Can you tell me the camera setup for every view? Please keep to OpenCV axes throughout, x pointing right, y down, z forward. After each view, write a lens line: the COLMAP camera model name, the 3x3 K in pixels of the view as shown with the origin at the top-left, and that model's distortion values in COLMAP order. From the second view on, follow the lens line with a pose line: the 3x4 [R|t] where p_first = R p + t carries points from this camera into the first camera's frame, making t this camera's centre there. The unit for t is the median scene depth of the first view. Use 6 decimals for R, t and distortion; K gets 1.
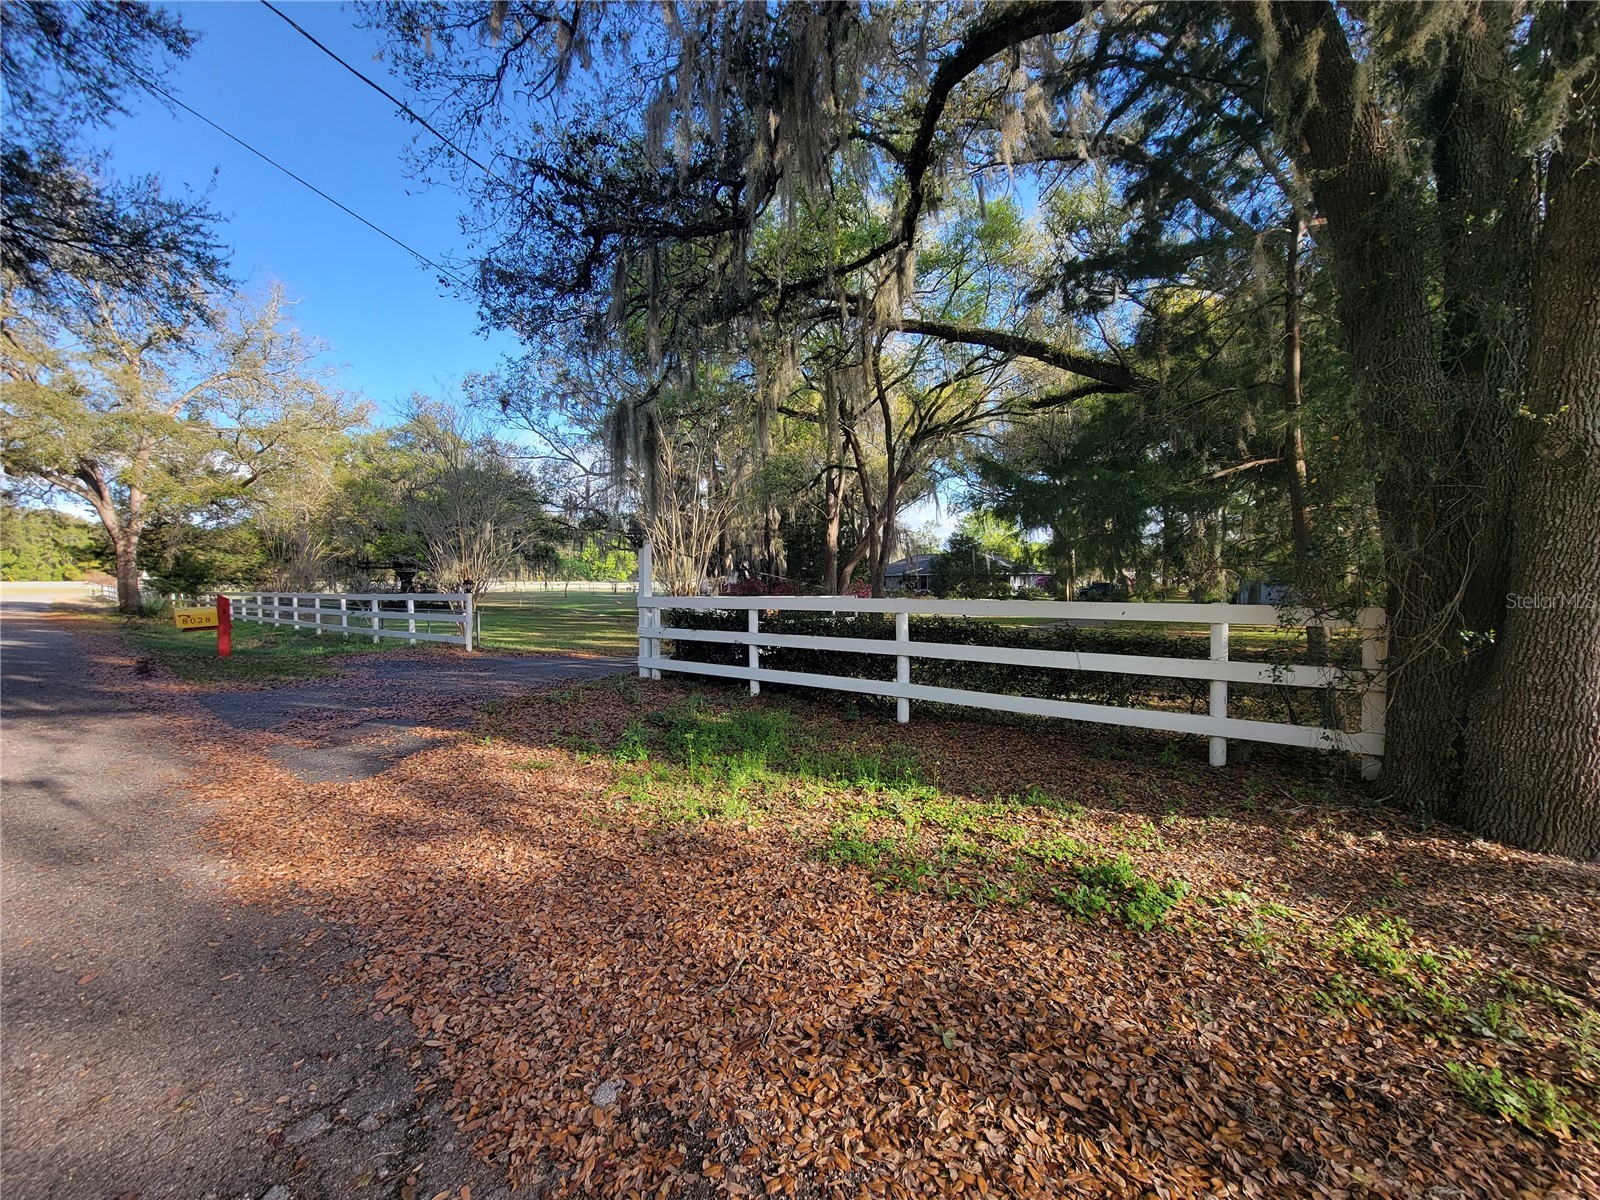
lens RADIAL K [[655.7, 0, 801.6], [0, 655.7, 608.1], [0, 0, 1]] dist [-0.002411, -0.000521]
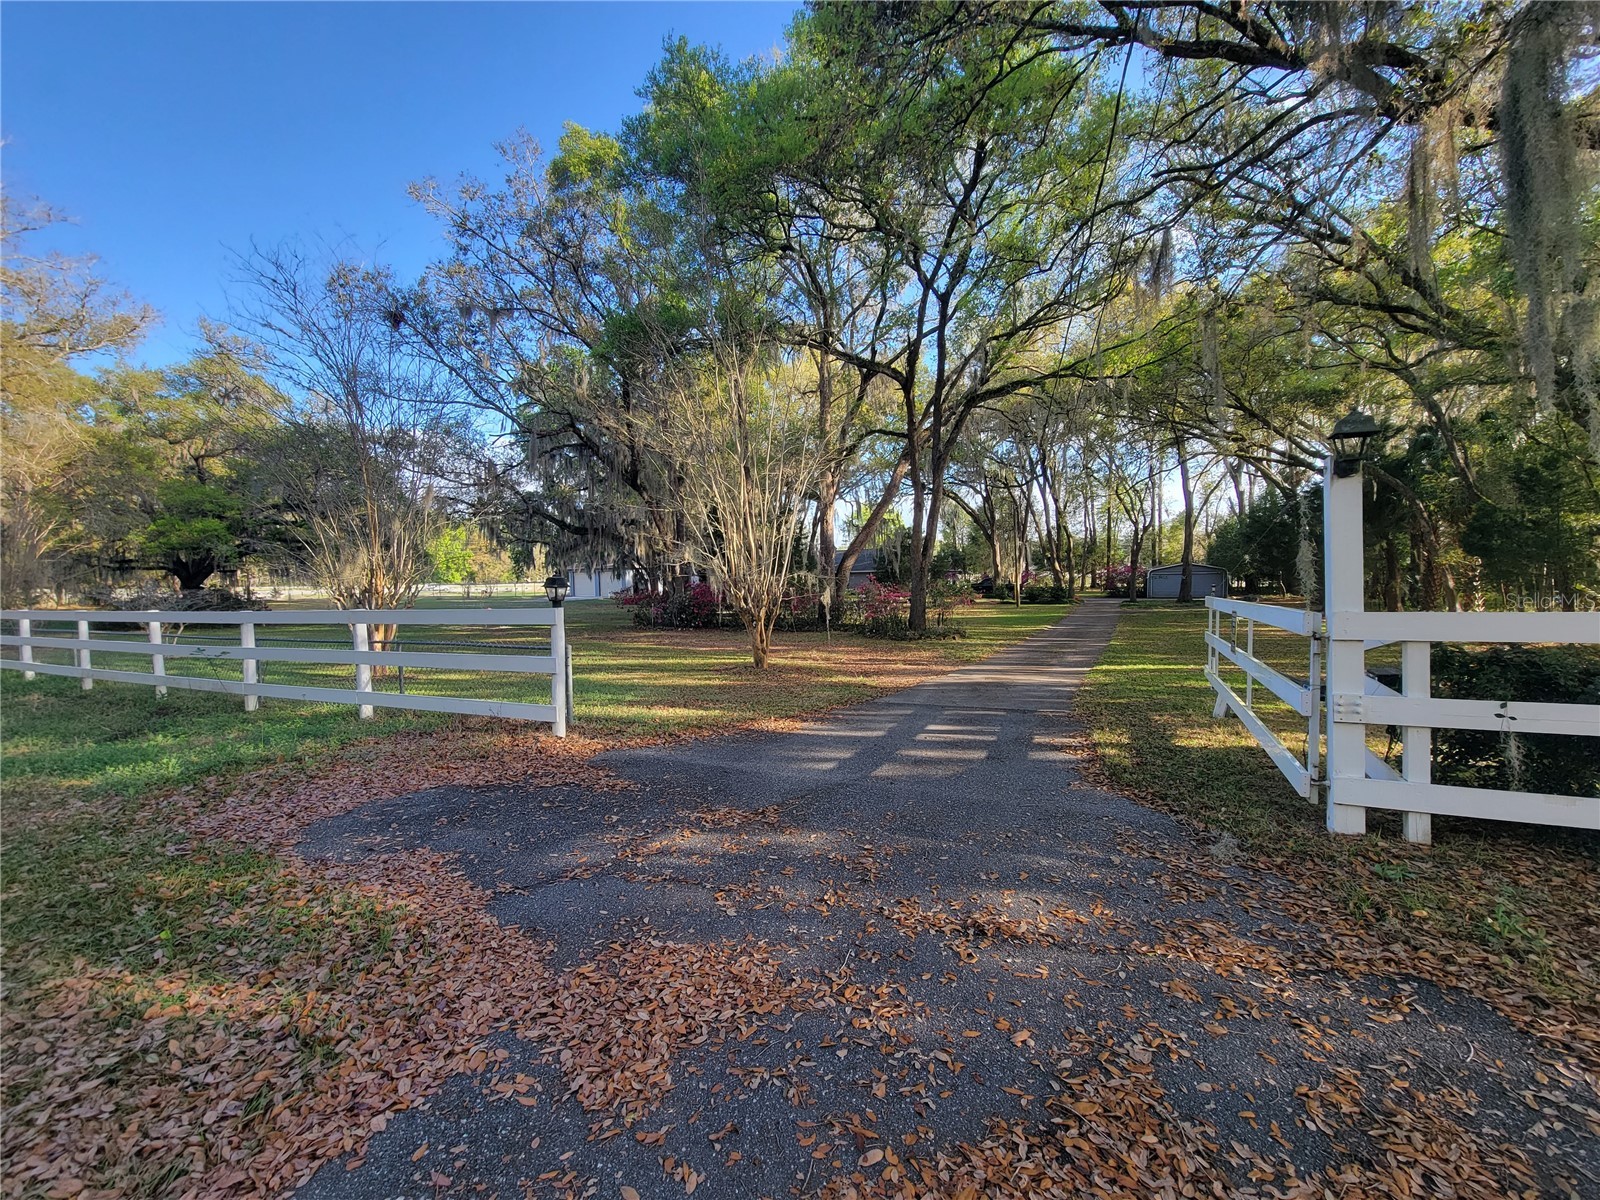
lens RADIAL K [[655.7, 0, 801.6], [0, 655.7, 608.1], [0, 0, 1]] dist [-0.002411, -0.000521]
pose [[0.970548, -0.019236, 0.240137, -0.202332], [0.019771, 0.999805, 0.000181, -0.008369], [-0.240093, 0.004573, 0.970739, 0.235231]]
